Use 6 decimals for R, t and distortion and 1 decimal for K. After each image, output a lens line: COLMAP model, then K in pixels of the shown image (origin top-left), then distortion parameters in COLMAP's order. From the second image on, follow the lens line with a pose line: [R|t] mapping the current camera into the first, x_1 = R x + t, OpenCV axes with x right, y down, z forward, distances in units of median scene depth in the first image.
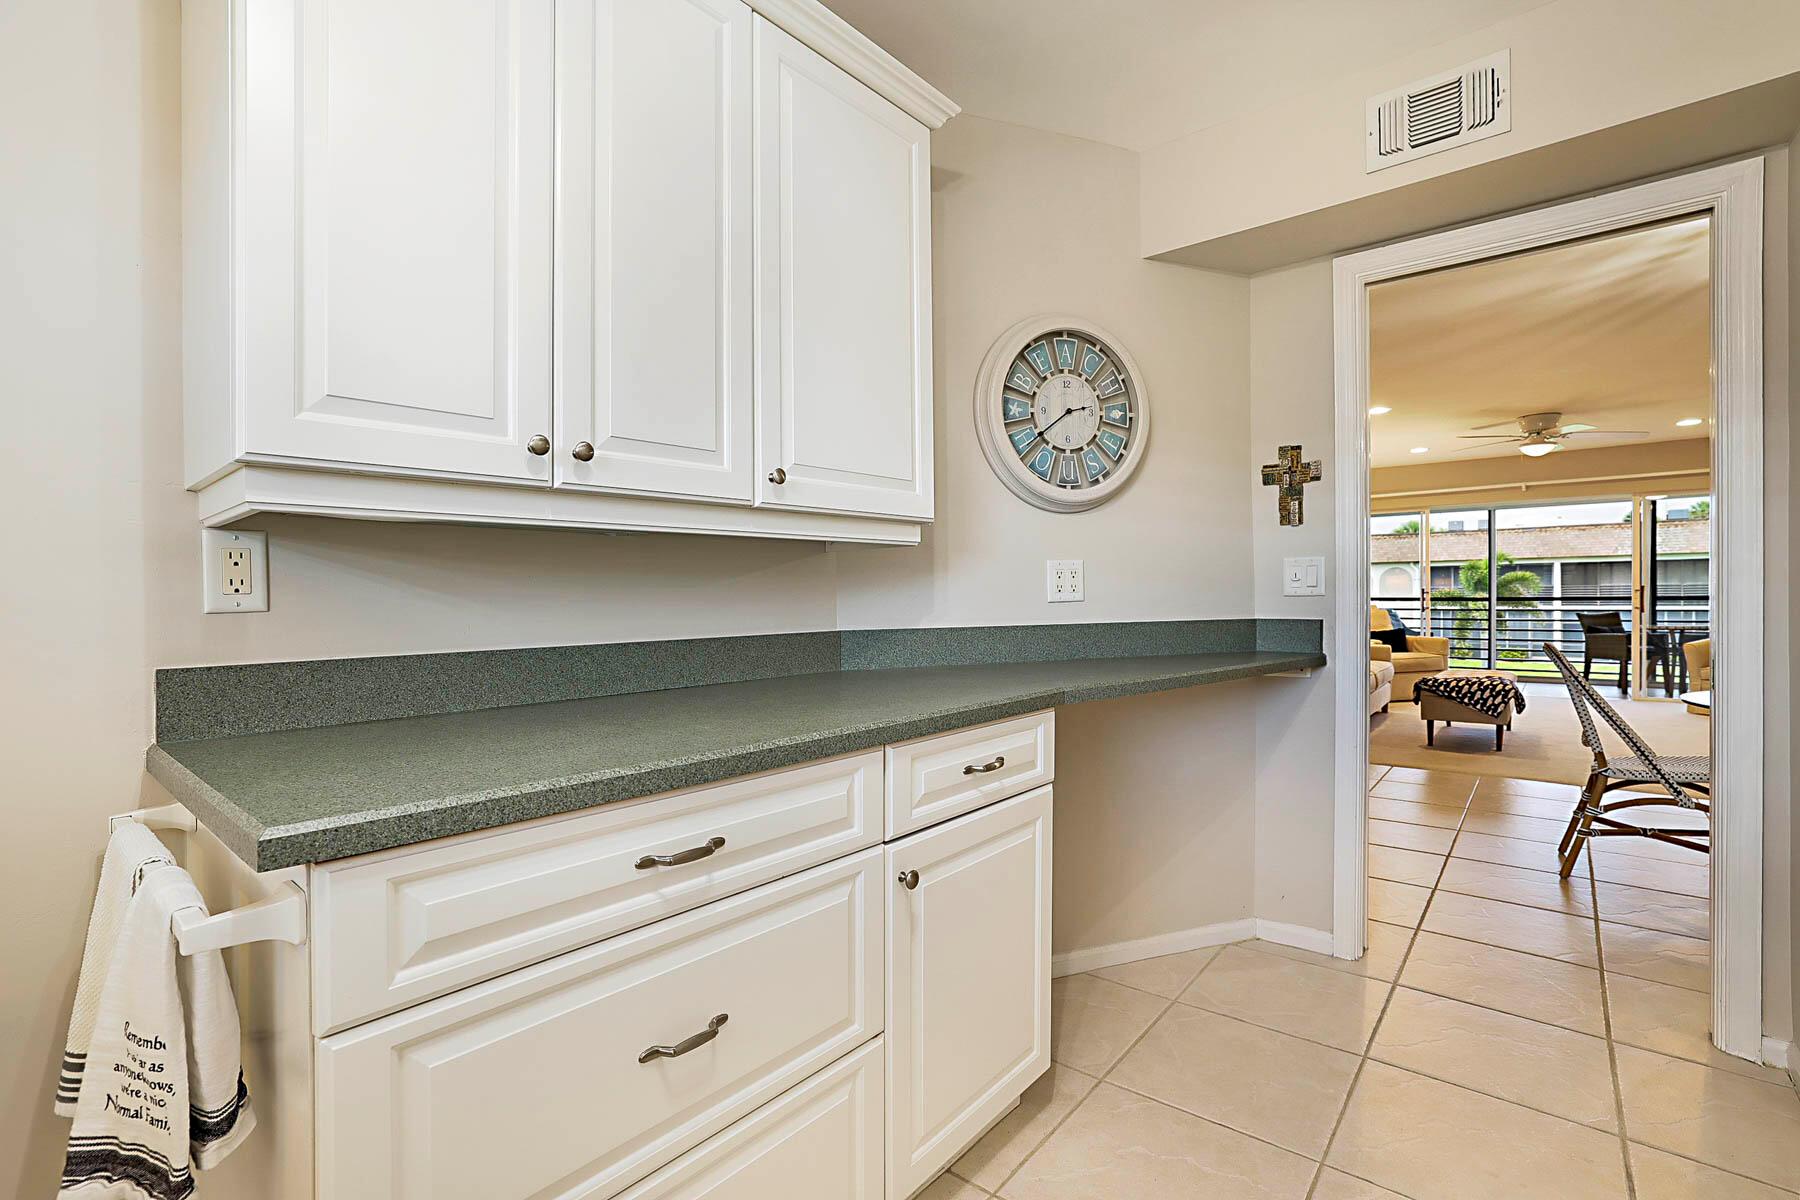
lens RADIAL K [[813.0, 0, 875.3], [0, 813.0, 618.3], [0, 0, 1]] dist [-0.023598, 0.000386]
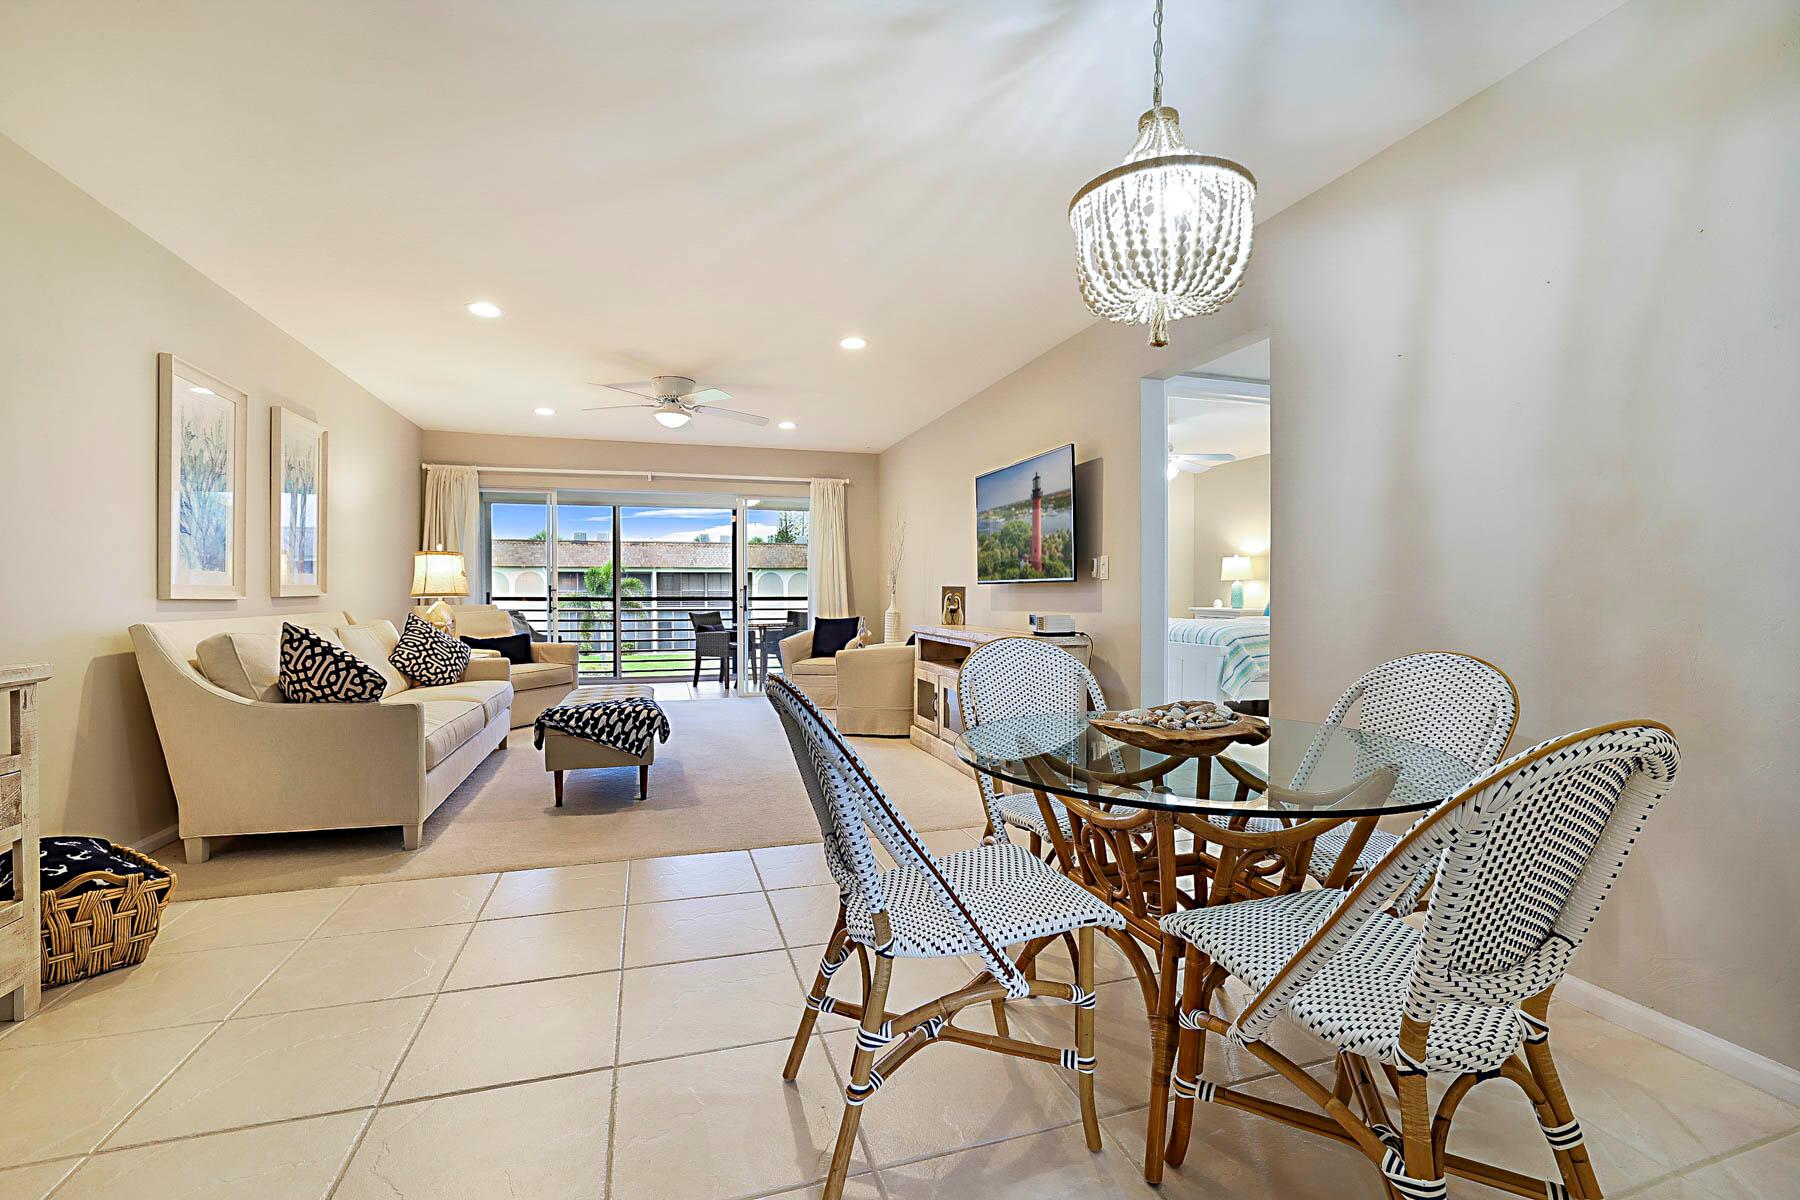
lens RADIAL K [[779.8, 0, 900.5], [0, 779.8, 593.5], [0, 0, 1]] dist [-0.045090, 0.016104]
pose [[0.524270, 0.011645, 0.851472, 0.200516], [0.018443, 0.999517, -0.025025, -0.001233], [-0.851352, 0.028824, 0.523802, 0.286728]]
